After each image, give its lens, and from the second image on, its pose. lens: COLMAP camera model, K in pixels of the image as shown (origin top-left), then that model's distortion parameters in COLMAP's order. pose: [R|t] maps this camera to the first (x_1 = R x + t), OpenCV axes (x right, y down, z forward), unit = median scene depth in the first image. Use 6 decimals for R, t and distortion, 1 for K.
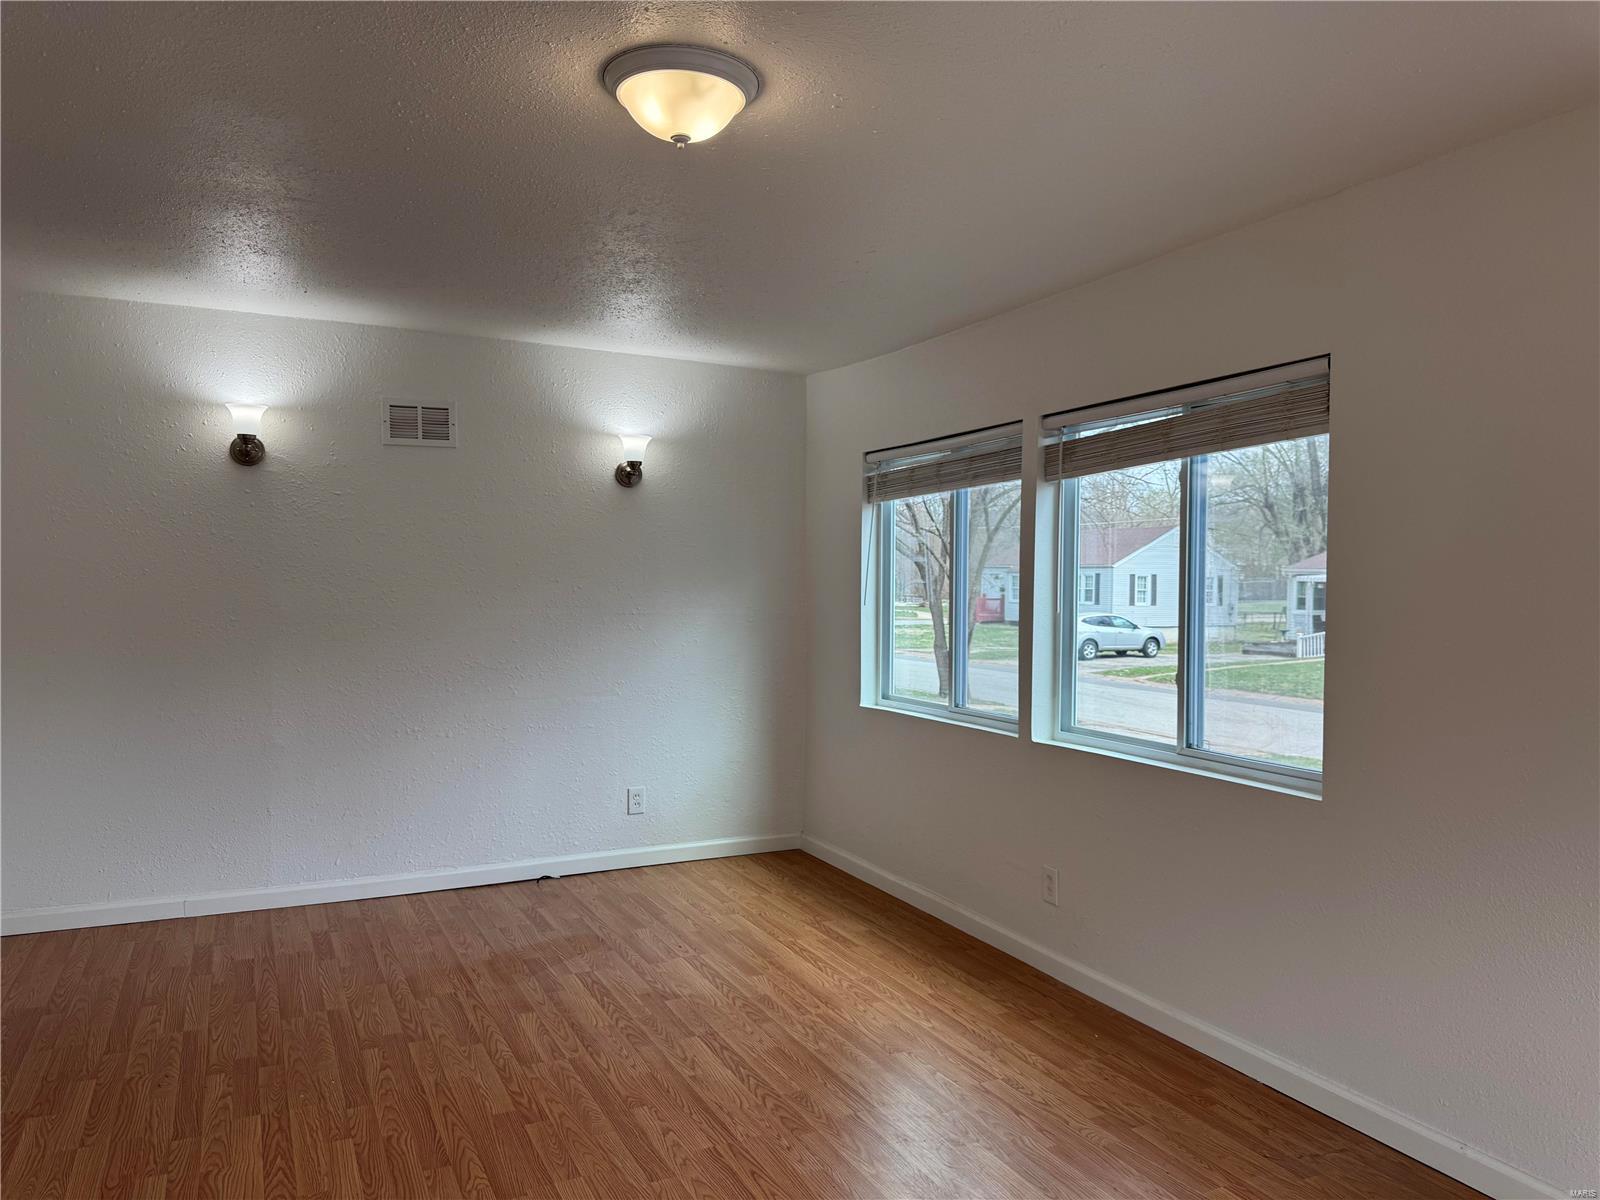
lens RADIAL K [[1131.1, 0, 795.3], [0, 1131.1, 607.7], [0, 0, 1]] dist [0.029265, -0.010396]
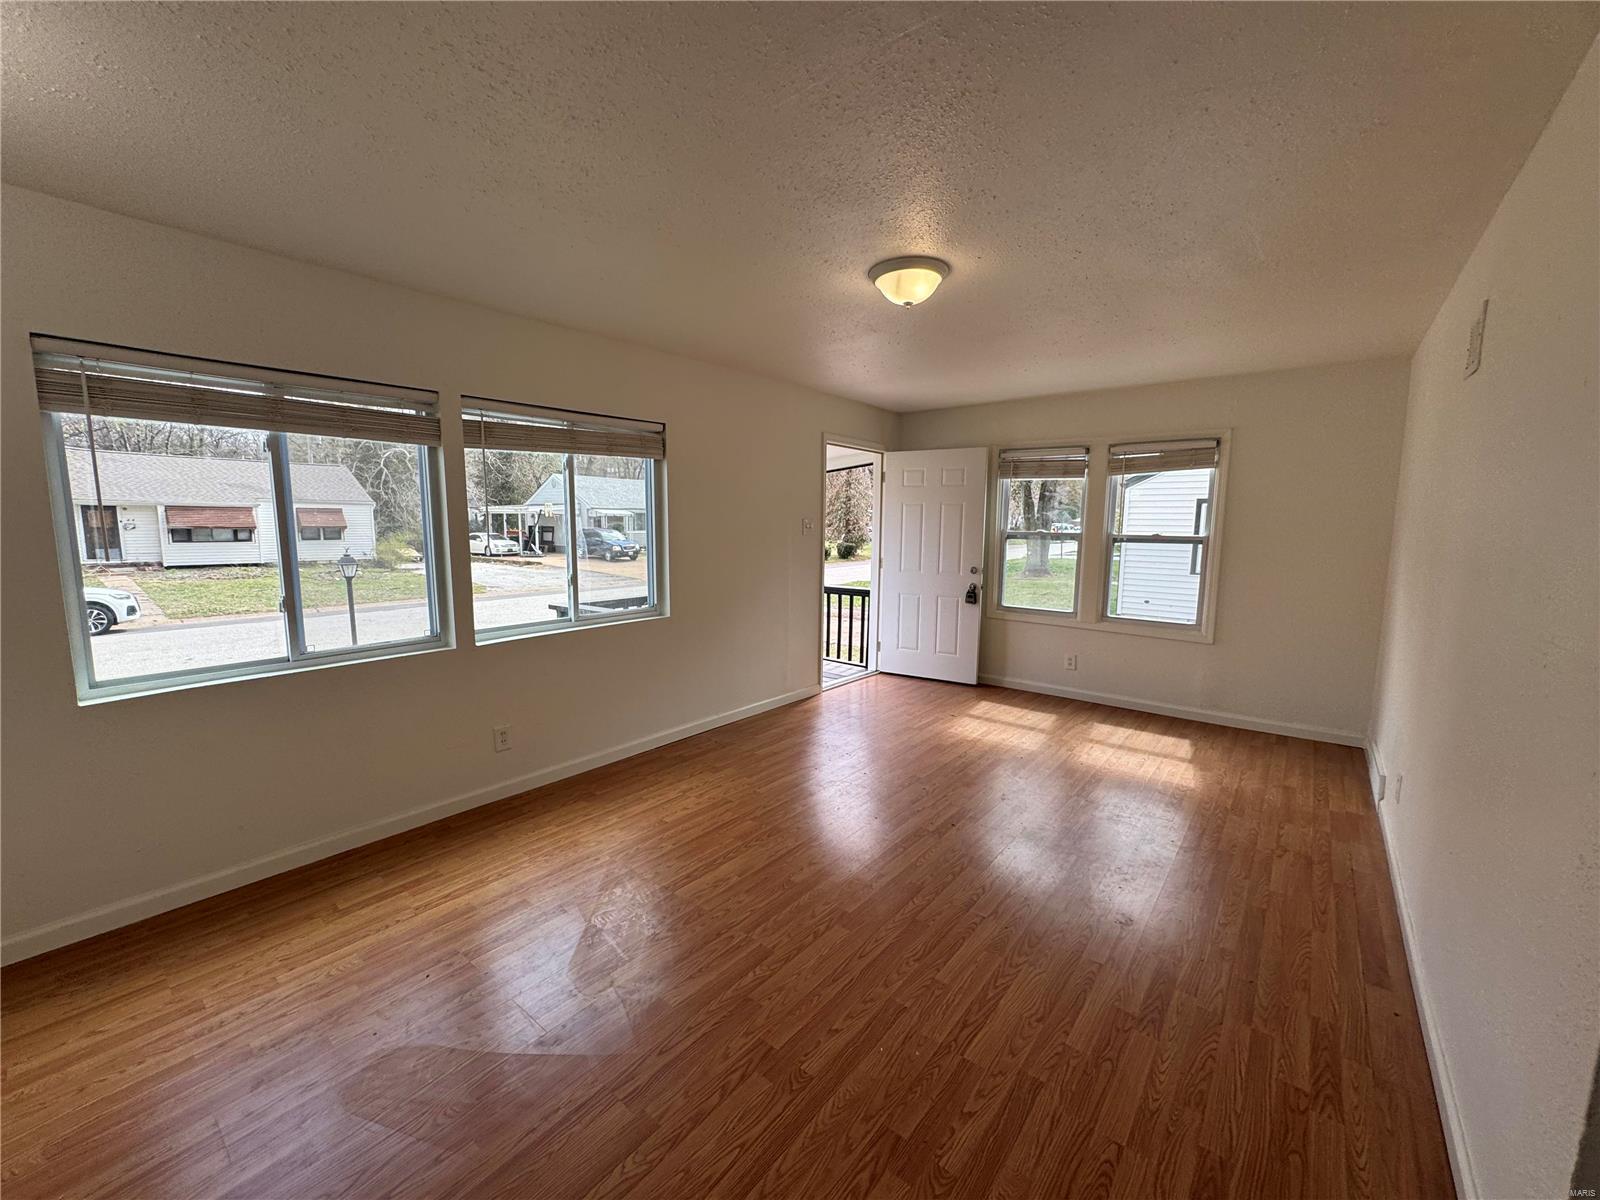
lens RADIAL K [[636.1, 0, 797.2], [0, 636.1, 597.8], [0, 0, 1]] dist [0.001842, 0.000466]
pose [[-0.410996, -0.123727, 0.903202, -0.717593], [0.018231, 0.989434, 0.143835, -0.047158], [-0.911455, 0.075582, -0.404397, 1.094846]]
